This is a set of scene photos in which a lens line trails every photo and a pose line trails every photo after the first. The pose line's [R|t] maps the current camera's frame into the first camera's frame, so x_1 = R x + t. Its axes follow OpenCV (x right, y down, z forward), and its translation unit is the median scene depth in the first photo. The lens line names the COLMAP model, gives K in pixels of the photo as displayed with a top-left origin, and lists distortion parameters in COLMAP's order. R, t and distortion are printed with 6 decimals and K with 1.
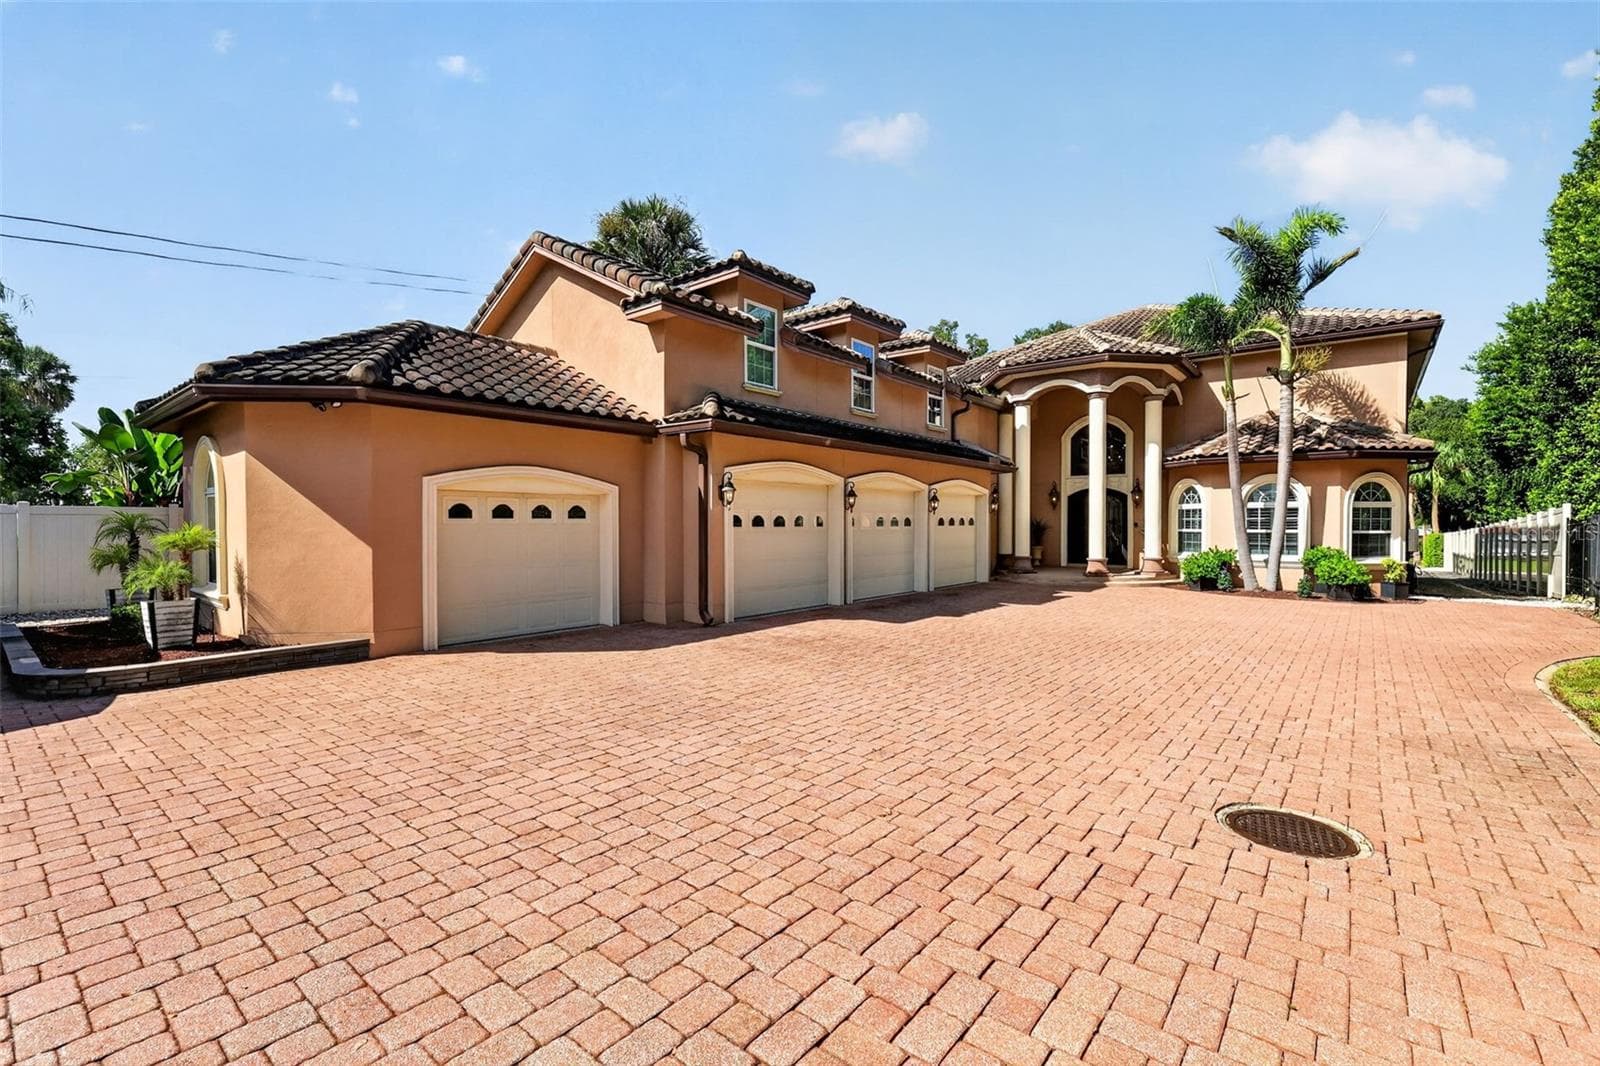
lens RADIAL K [[693.6, 0, 797.1], [0, 693.6, 535.8], [0, 0, 1]] dist [-0.003993, 0.000830]
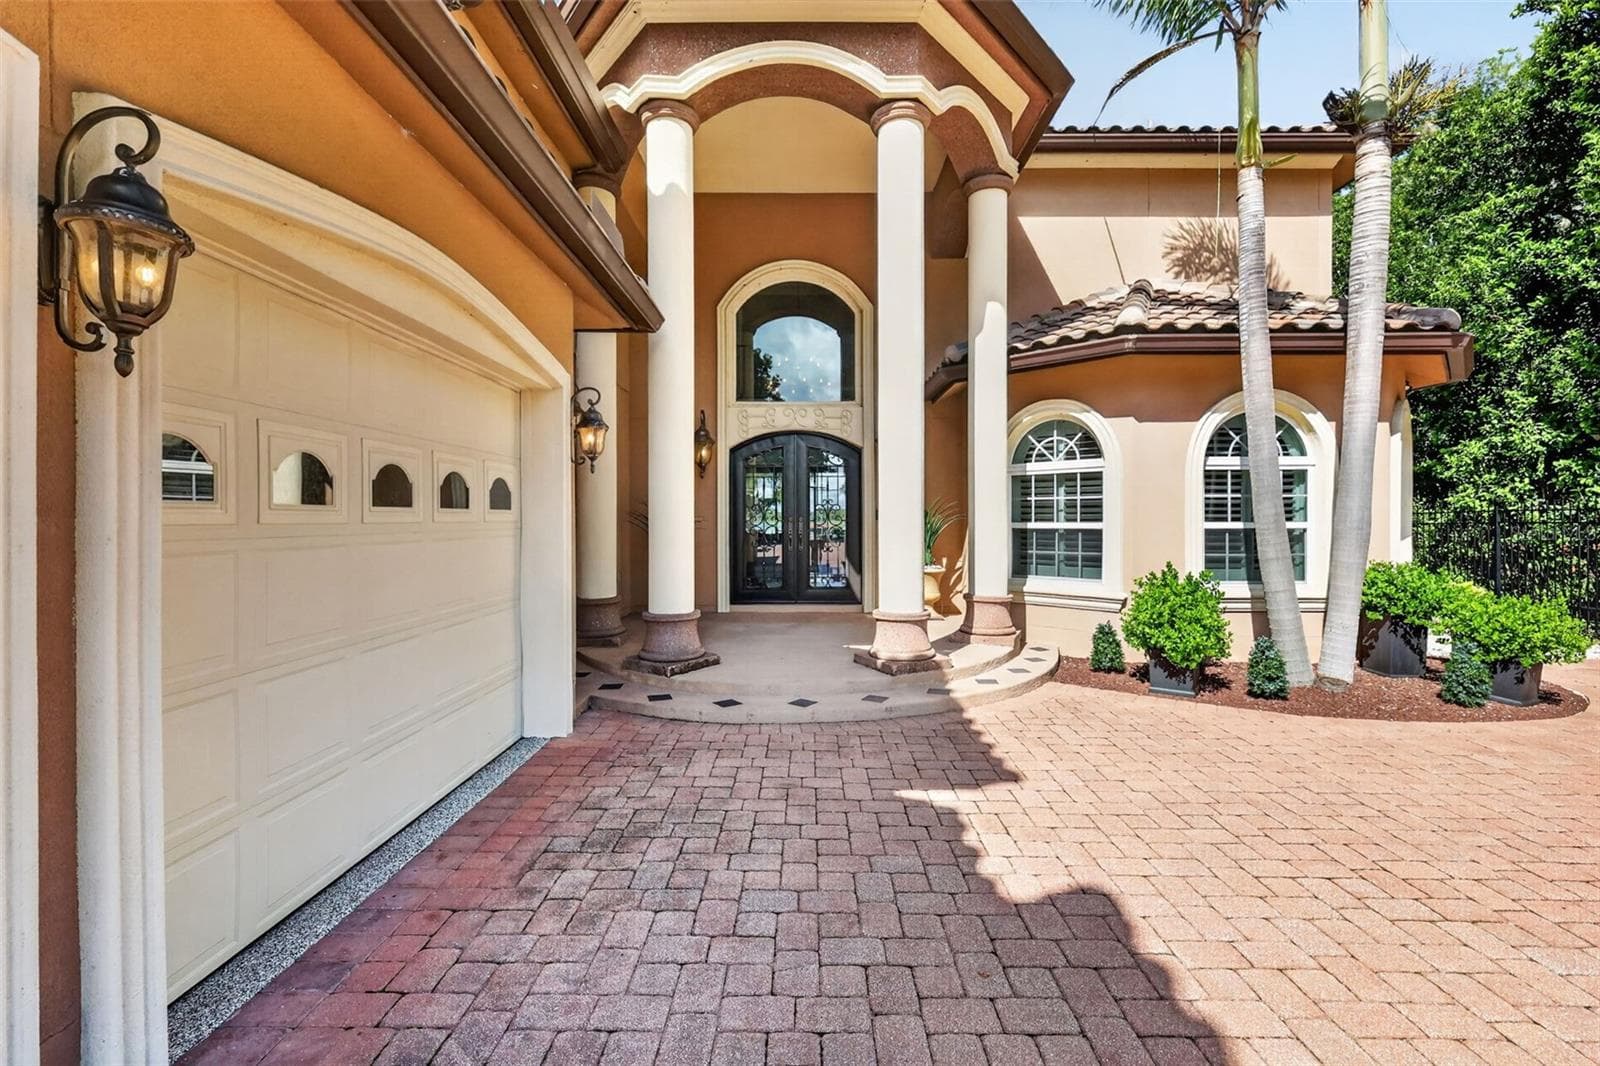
lens RADIAL K [[693.6, 0, 806.3], [0, 693.6, 524.0], [0, 0, 1]] dist [-0.003993, 0.000830]
pose [[0.775258, -0.005884, 0.631618, 0.196644], [0.014713, 0.999854, -0.008745, -0.007429], [-0.631474, 0.016073, 0.775231, 0.807256]]
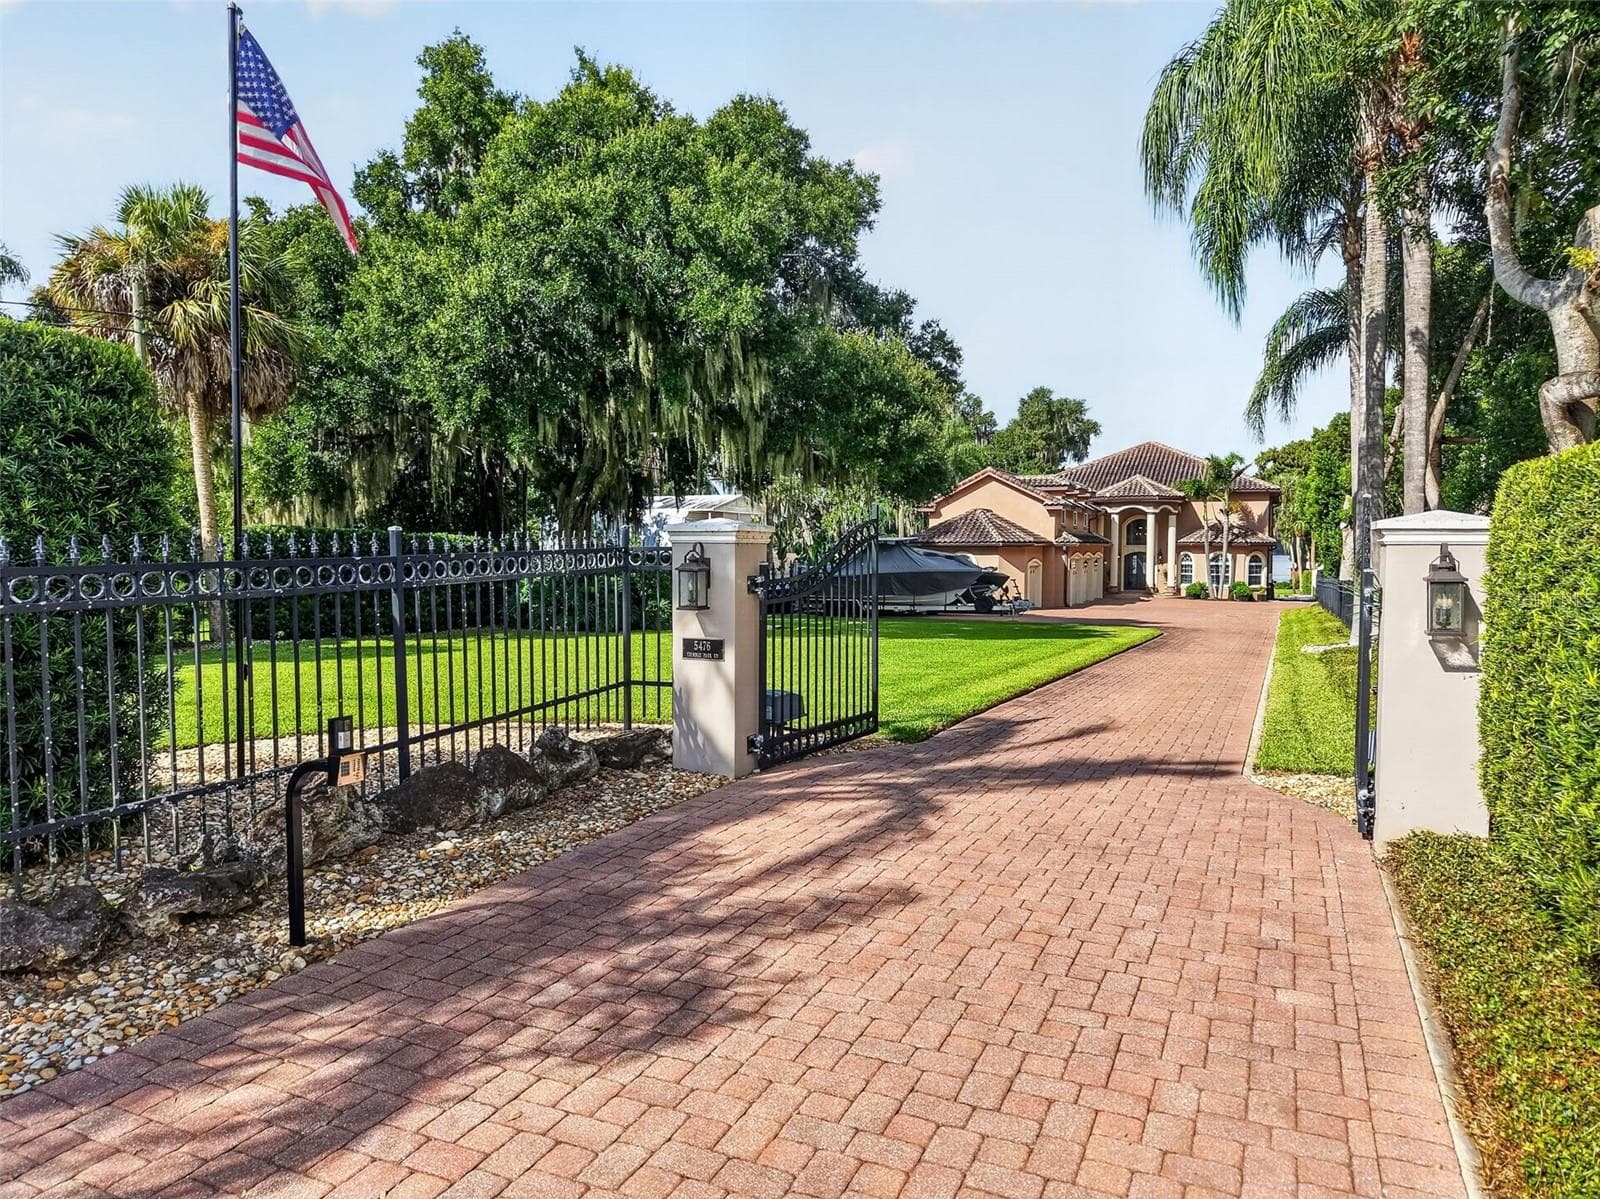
lens RADIAL K [[1055.7, 0, 807.6], [0, 1055.7, 601.8], [0, 0, 1]] dist [0.008721, -0.006276]
pose [[0.965485, -0.012569, 0.260155, -1.568163], [0.003753, 0.999403, 0.034355, -0.040207], [-0.260432, -0.032193, 0.964955, -2.063796]]
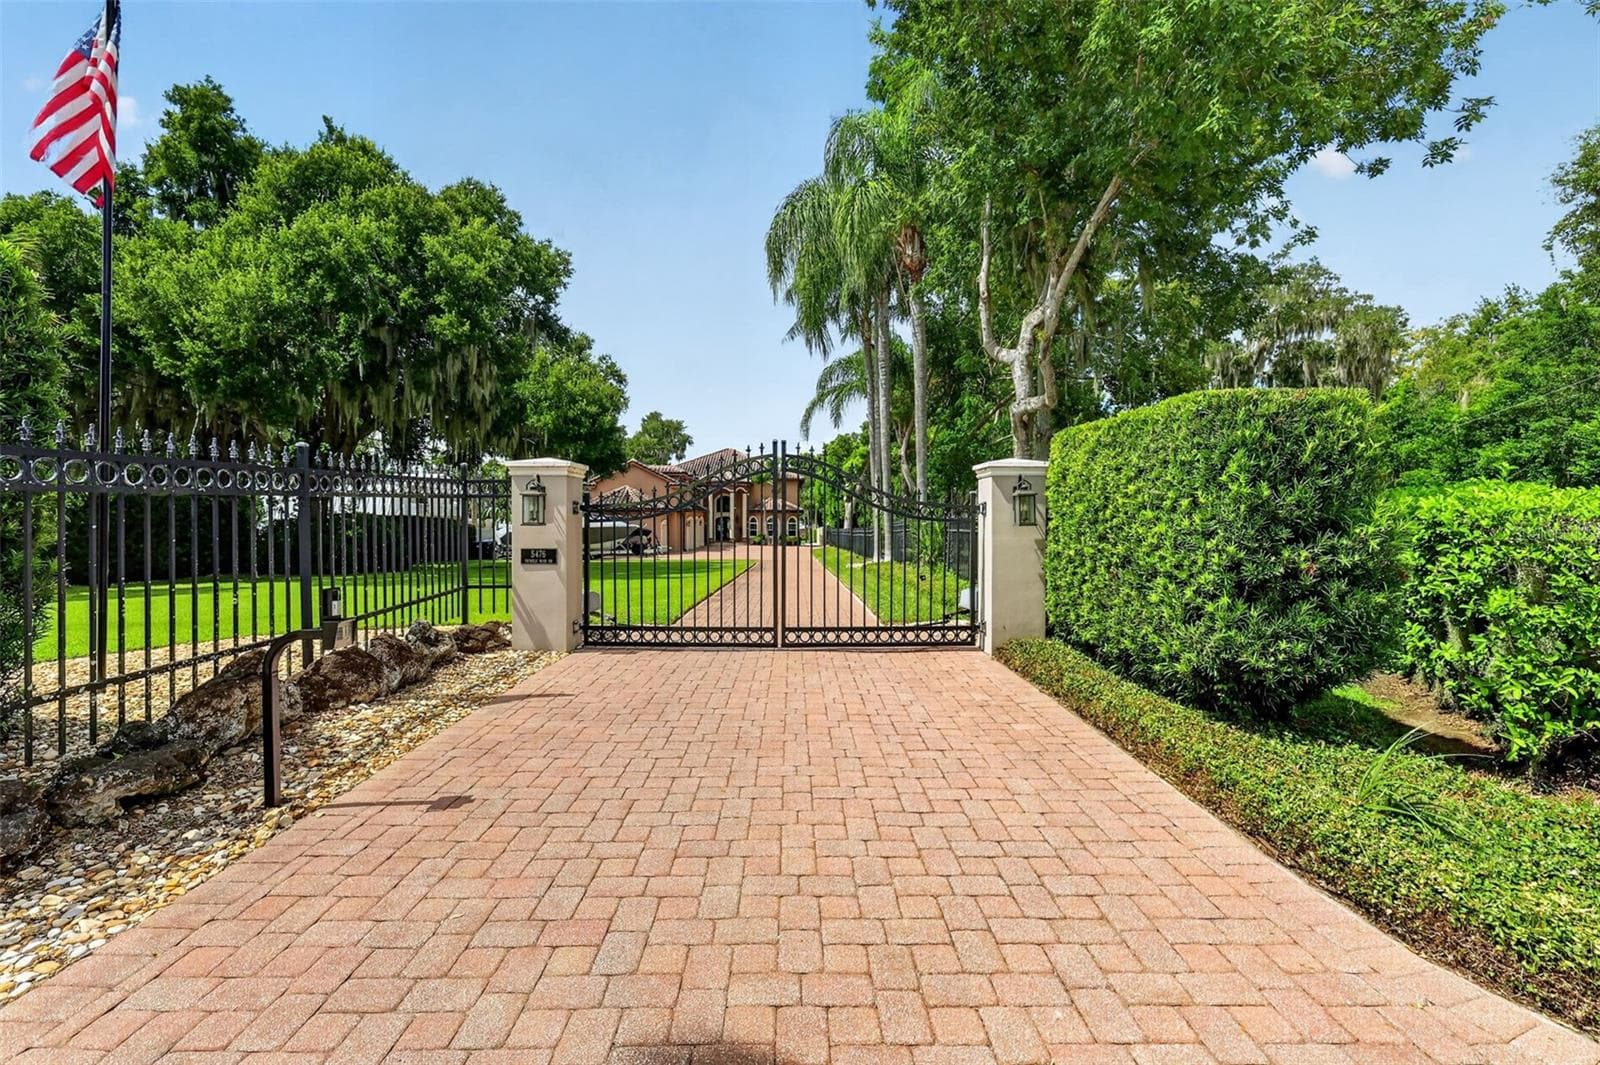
lens RADIAL K [[693.6, 0, 800.4], [0, 693.6, 522.1], [0, 0, 1]] dist [-0.003993, 0.000830]
pose [[0.764756, -0.006222, 0.644290, -1.640910], [0.014929, 0.999856, -0.008064, -0.015929], [-0.644147, 0.015786, 0.764739, -2.005656]]
